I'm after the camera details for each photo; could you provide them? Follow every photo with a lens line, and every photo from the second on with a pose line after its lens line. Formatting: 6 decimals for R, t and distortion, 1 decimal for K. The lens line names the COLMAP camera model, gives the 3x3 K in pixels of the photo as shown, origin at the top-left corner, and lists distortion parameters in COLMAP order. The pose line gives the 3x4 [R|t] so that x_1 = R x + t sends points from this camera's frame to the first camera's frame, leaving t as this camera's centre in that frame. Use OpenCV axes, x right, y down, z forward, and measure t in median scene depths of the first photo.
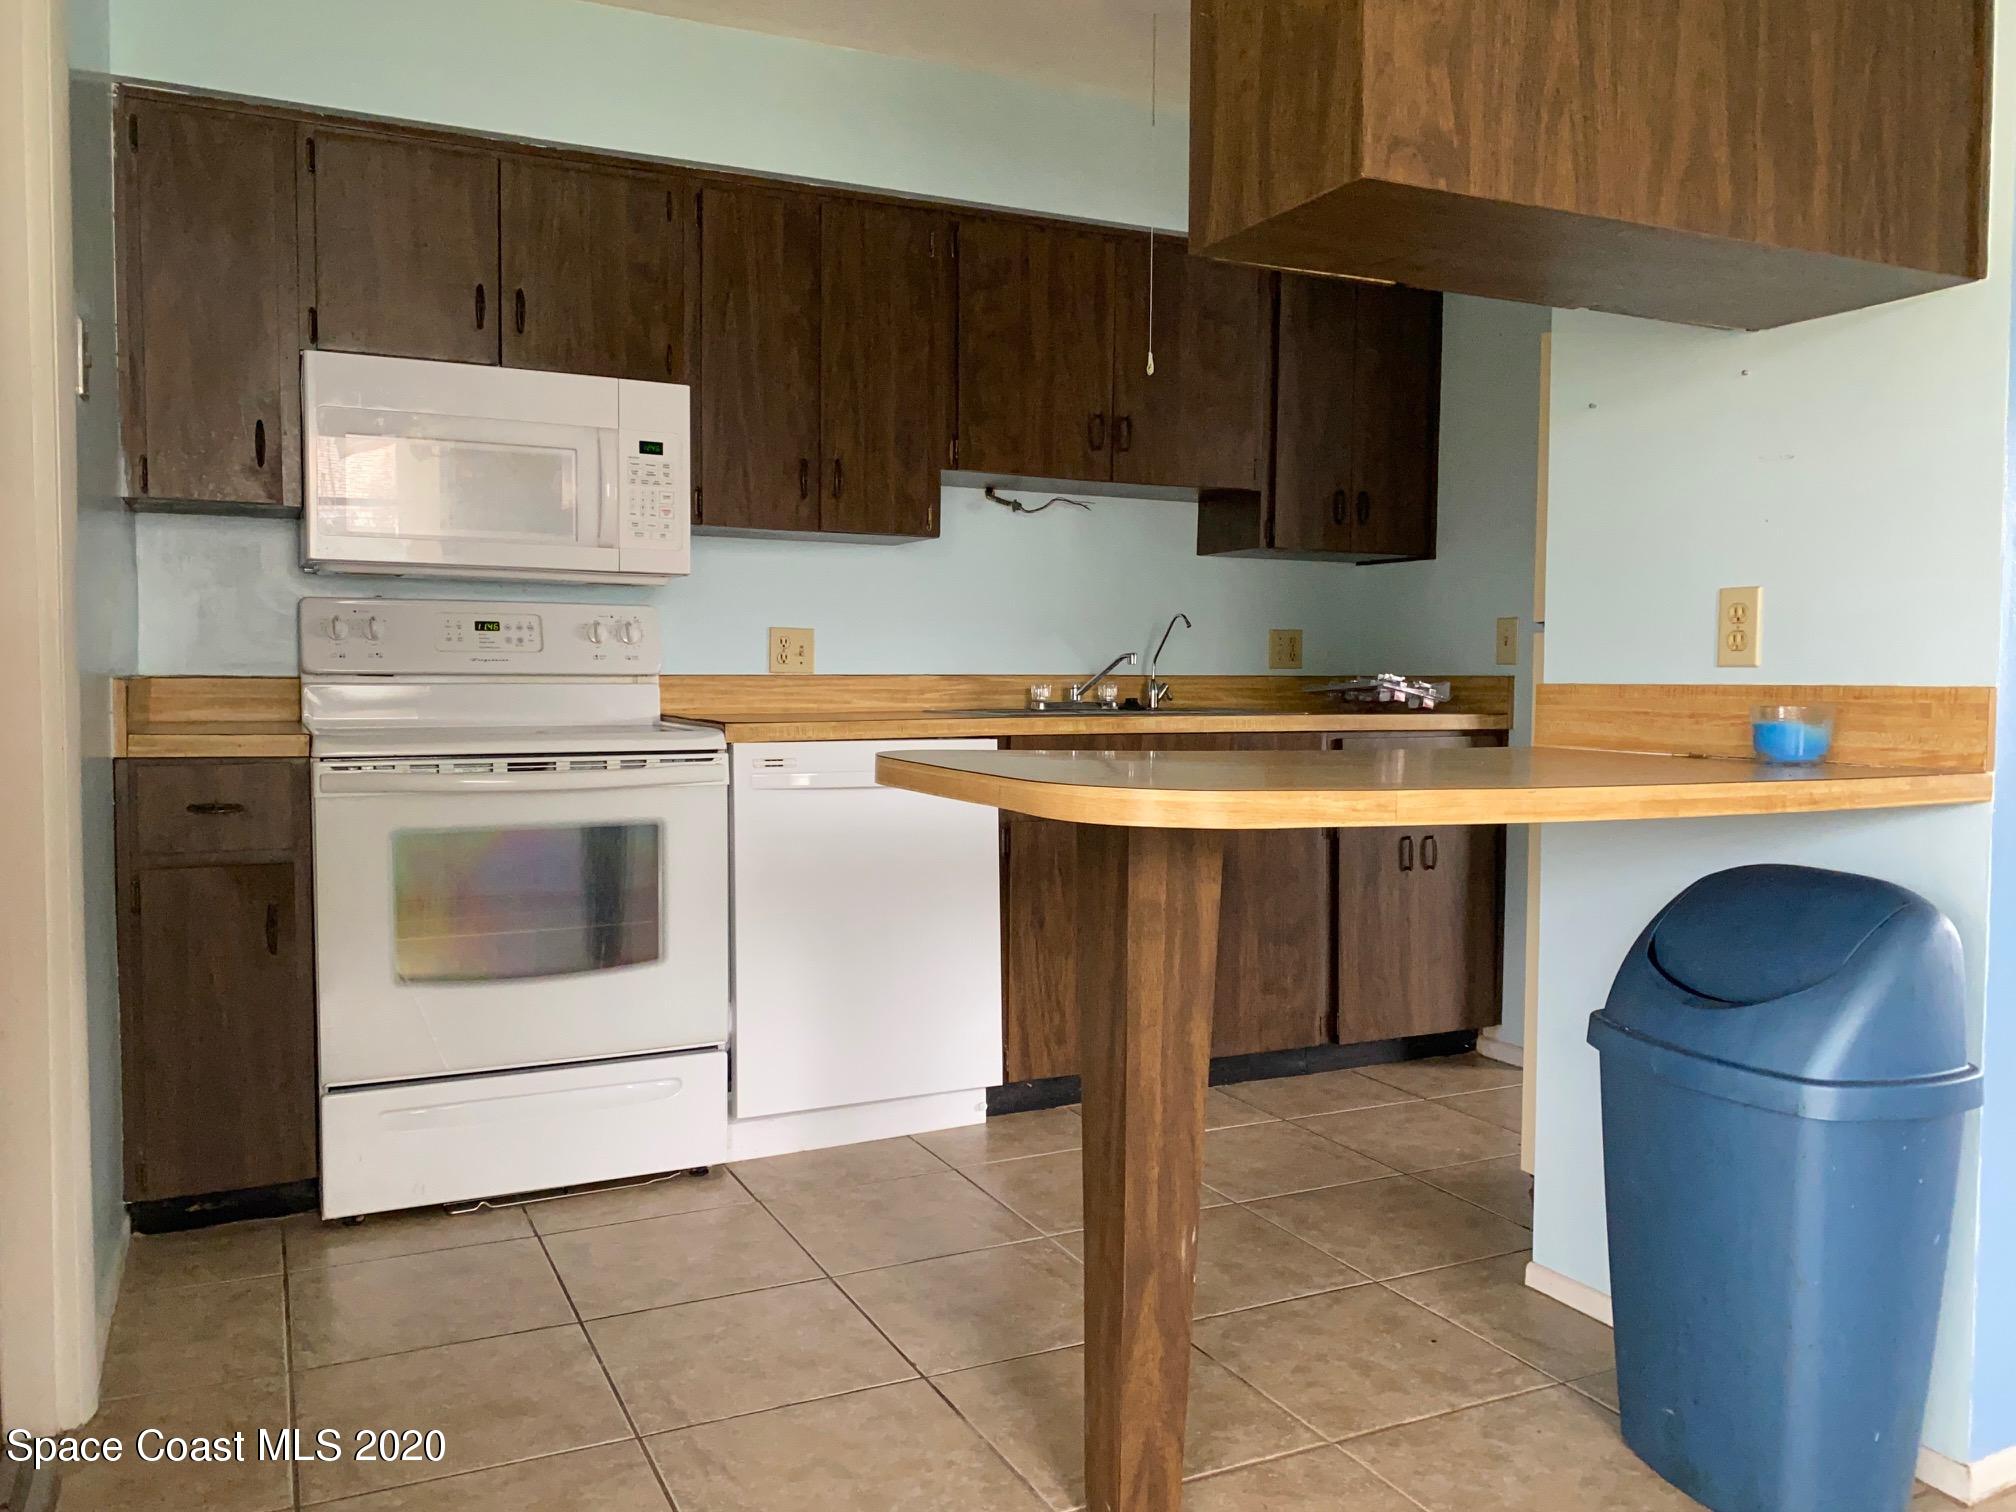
lens RADIAL K [[1521.1, 0, 1011.1], [0, 1521.1, 750.3], [0, 0, 1]] dist [-0.033503, -0.003925]
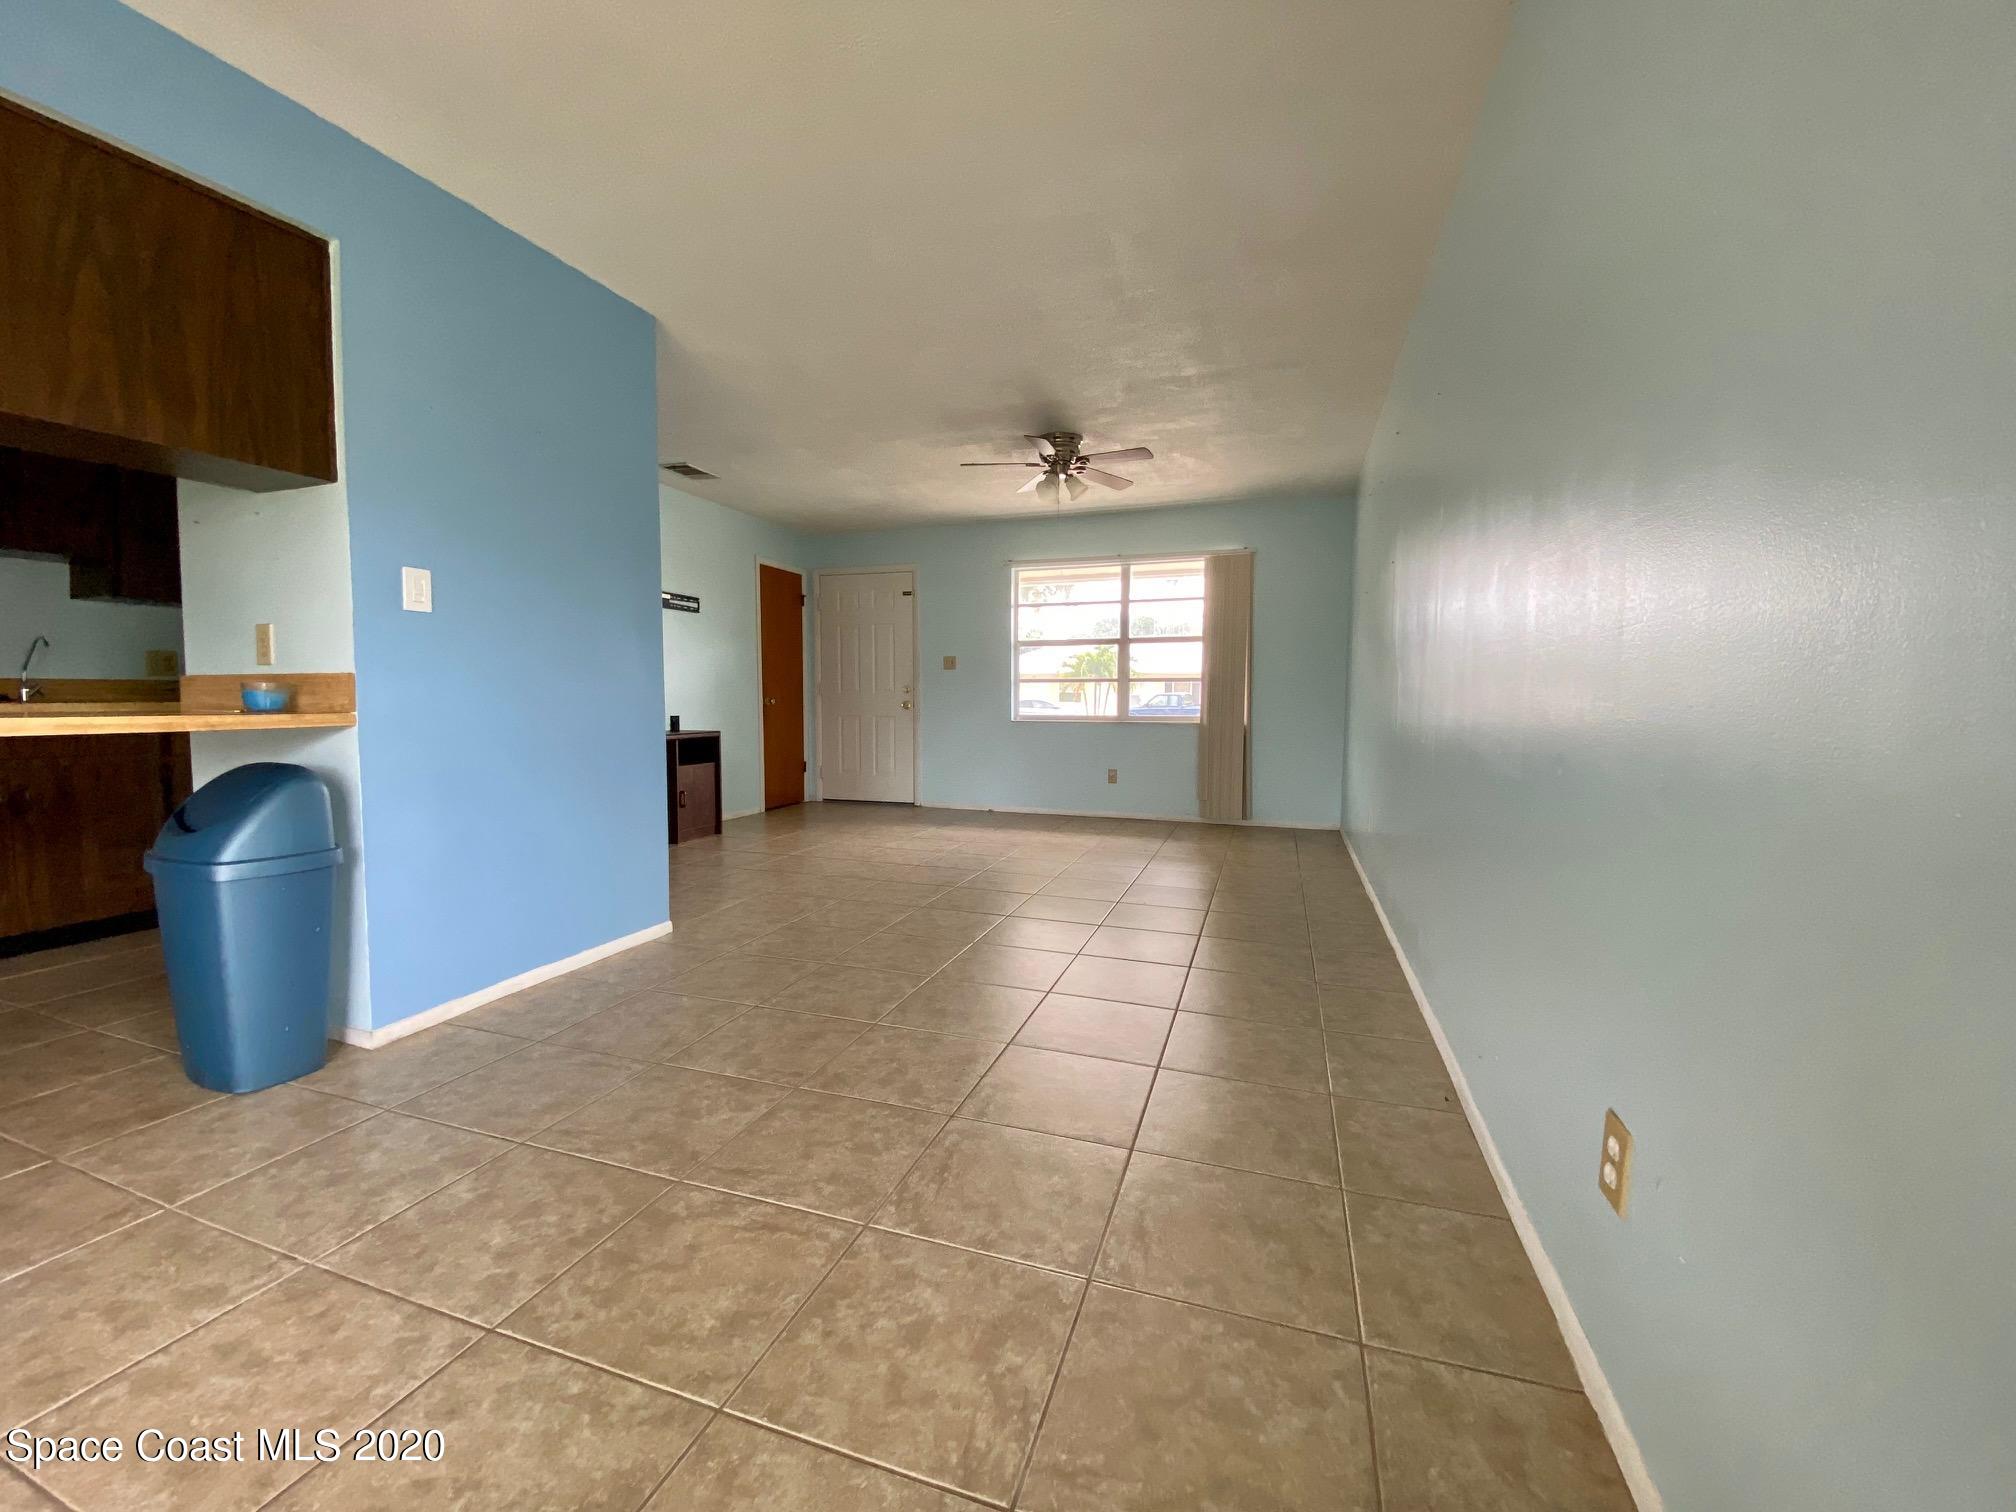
lens RADIAL K [[826.1, 0, 999.9], [0, 826.1, 758.9], [0, 0, 1]] dist [-0.013925, -0.001039]
pose [[0.711511, -0.051485, 0.700787, 0.452423], [0.033521, 0.998664, 0.039336, 0.061966], [-0.701875, -0.004497, 0.712286, -0.462873]]
